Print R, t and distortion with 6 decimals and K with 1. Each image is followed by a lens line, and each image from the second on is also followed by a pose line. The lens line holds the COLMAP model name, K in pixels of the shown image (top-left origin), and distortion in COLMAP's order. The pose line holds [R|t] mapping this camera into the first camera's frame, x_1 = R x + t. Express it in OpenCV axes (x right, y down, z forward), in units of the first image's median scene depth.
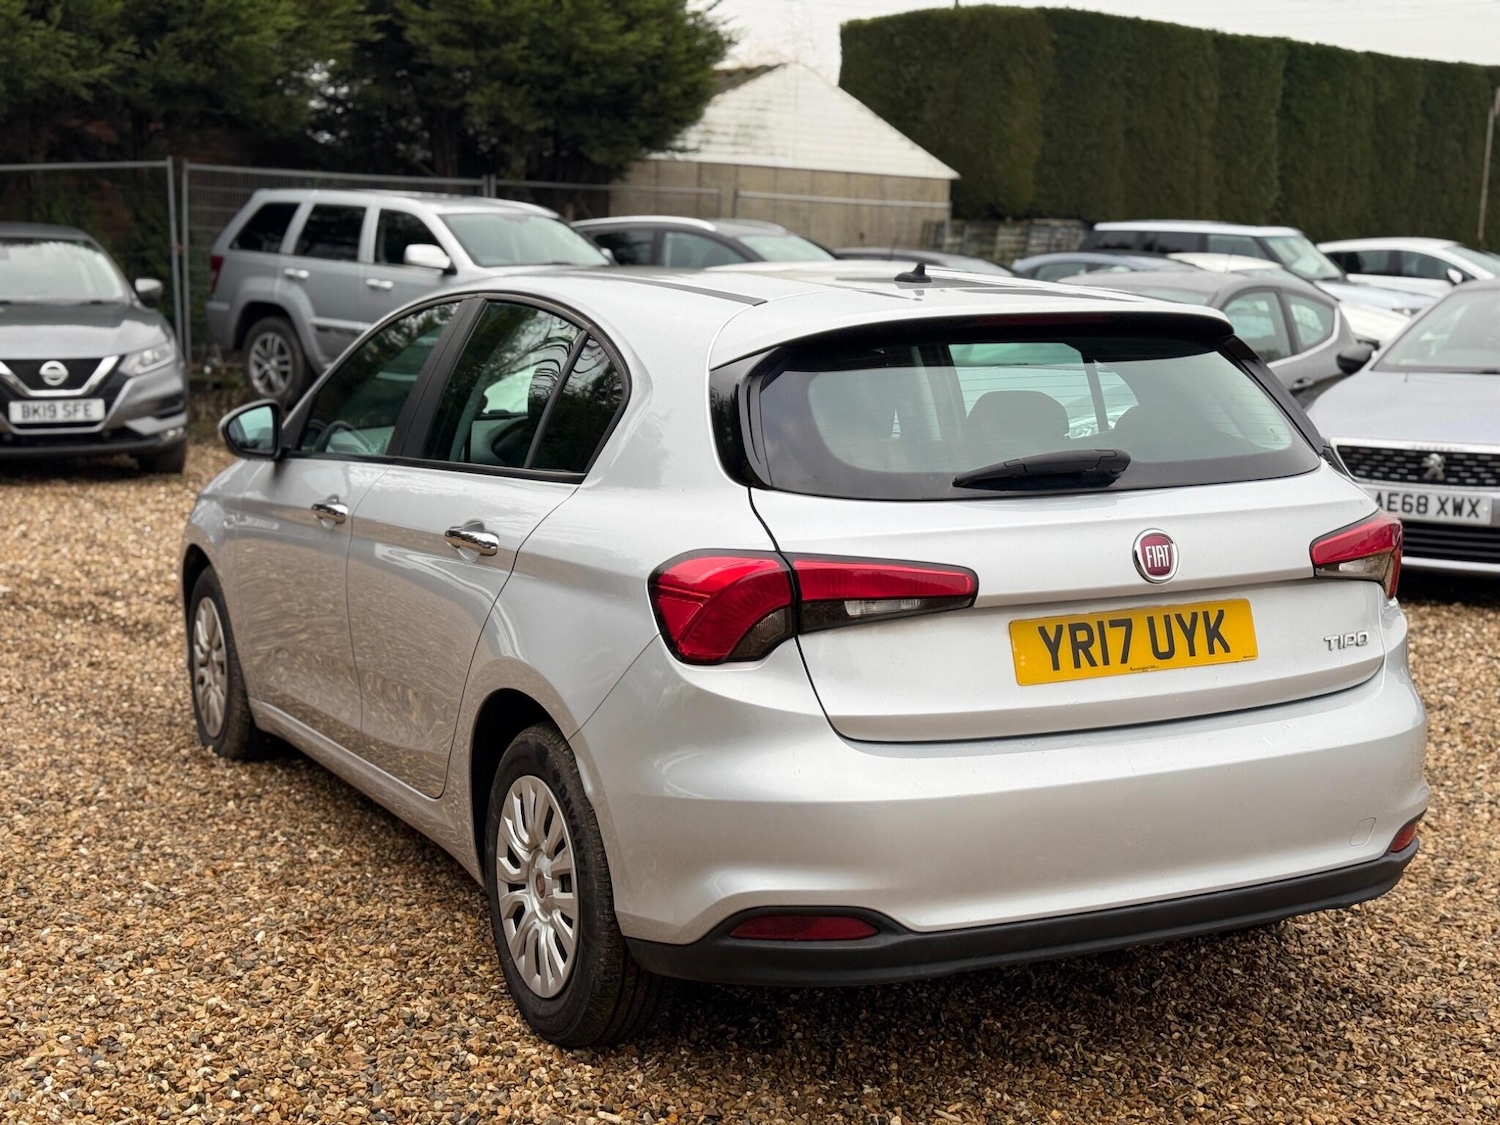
lens RADIAL K [[2111.5, 0, 751.0], [0, 2111.5, 541.9], [0, 0, 1]] dist [0.188897, -0.012282]
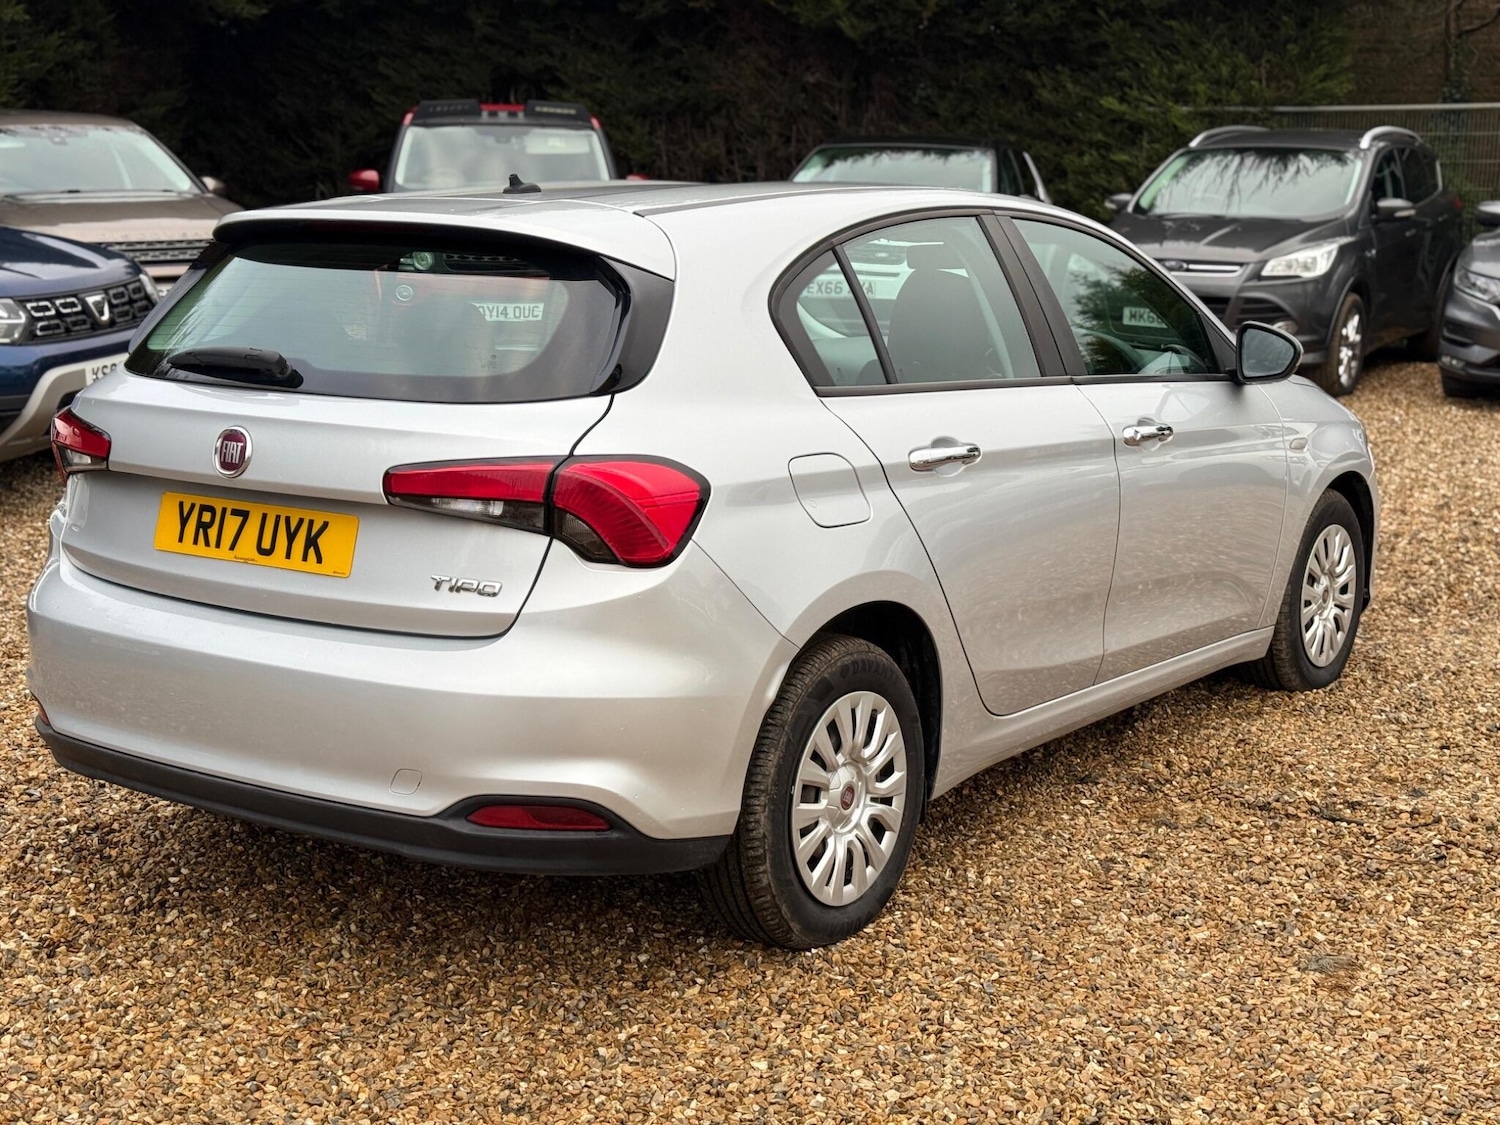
lens RADIAL K [[2125.2, 0, 739.6], [0, 2125.2, 569.6], [0, 0, 1]] dist [0.229519, -0.530320]
pose [[0.452067, 0.163267, -0.876915, 0.993898], [-0.125797, 0.984950, 0.118531, -0.074429], [0.883069, 0.056729, 0.465801, 0.586308]]
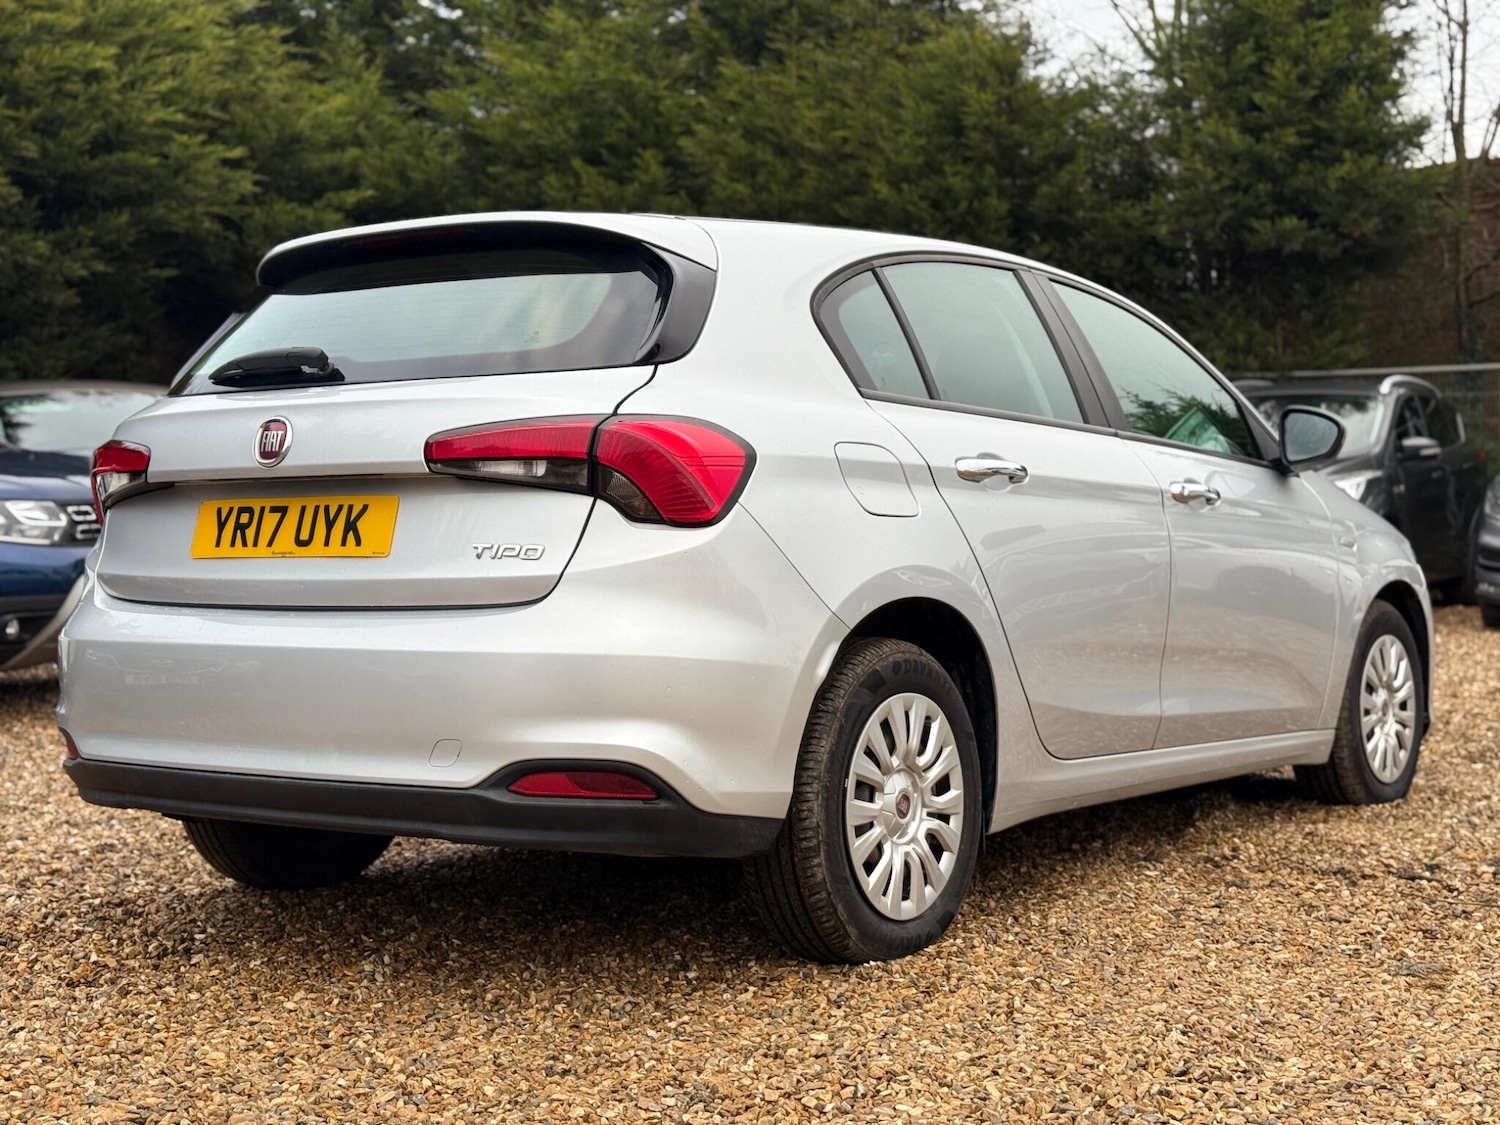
lens RADIAL K [[2125.2, 0, 739.6], [0, 2125.2, 569.6], [0, 0, 1]] dist [0.229519, -0.530320]
pose [[0.441434, 0.008826, -0.897251, 0.984891], [-0.109950, 0.992948, -0.044326, 0.072226], [0.890532, 0.118219, 0.439291, 0.602210]]
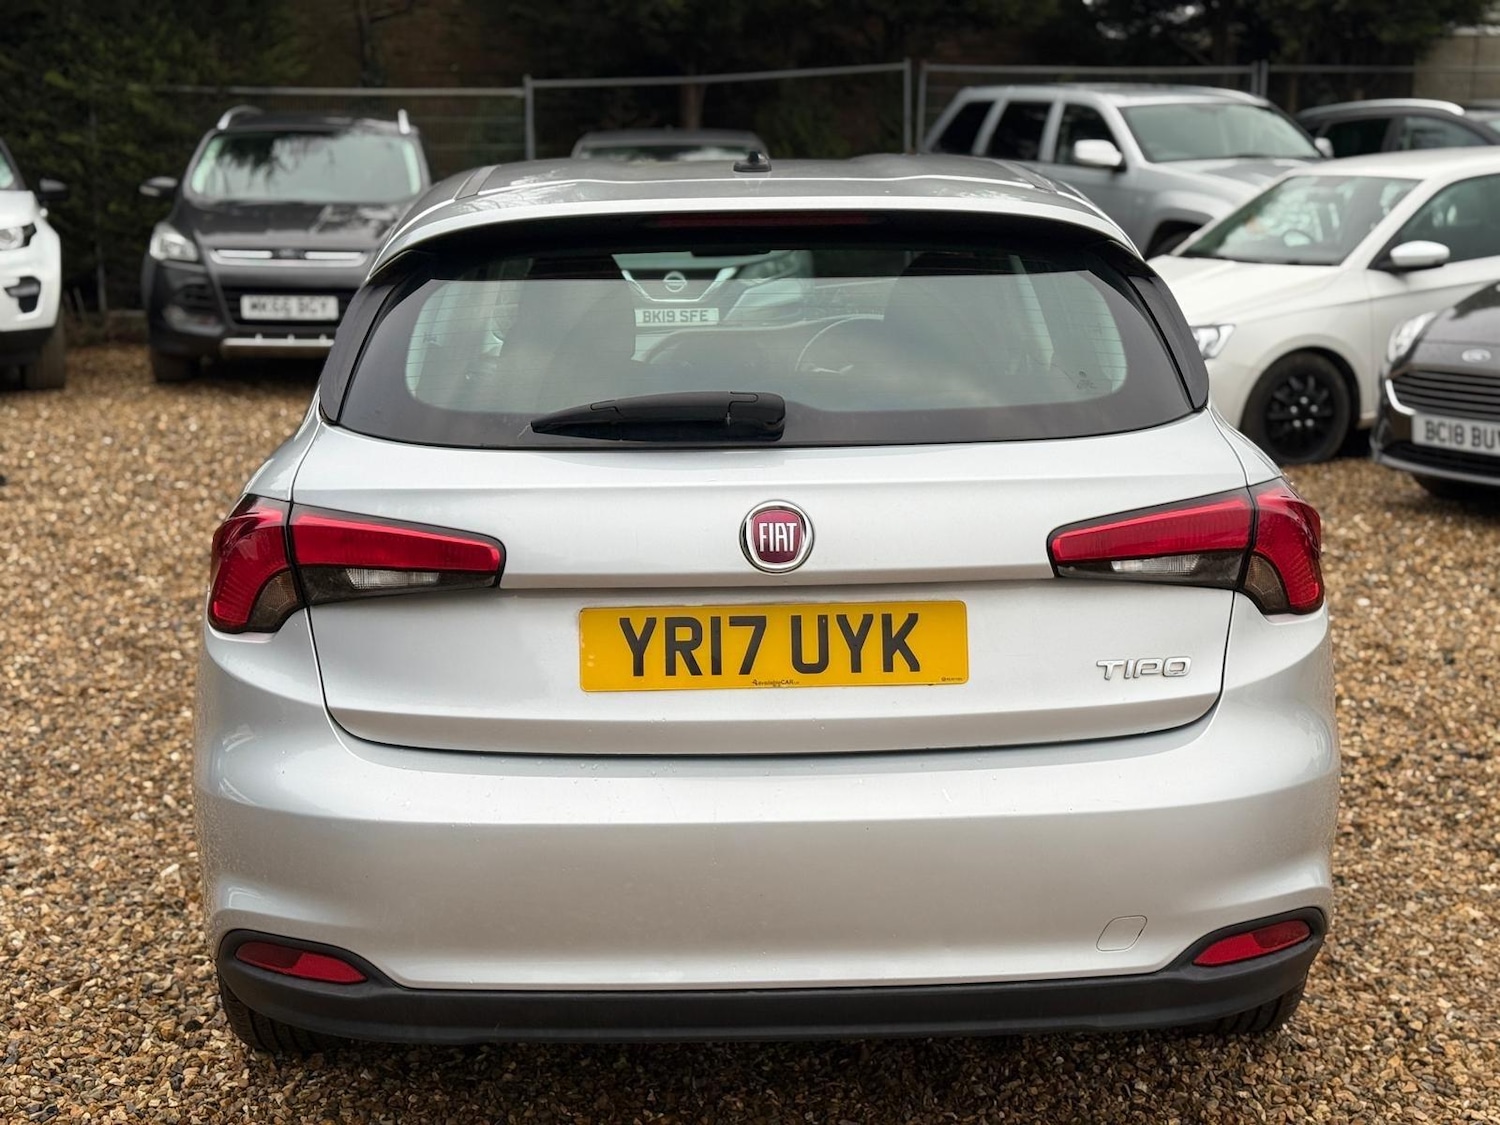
lens RADIAL K [[2125.2, 0, 739.6], [0, 2125.2, 569.6], [0, 0, 1]] dist [0.229519, -0.530320]
pose [[0.900465, 0.071622, -0.428991, 0.402869], [-0.047716, 0.996662, 0.066239, -0.024842], [0.432304, -0.039176, 0.900877, 0.253084]]
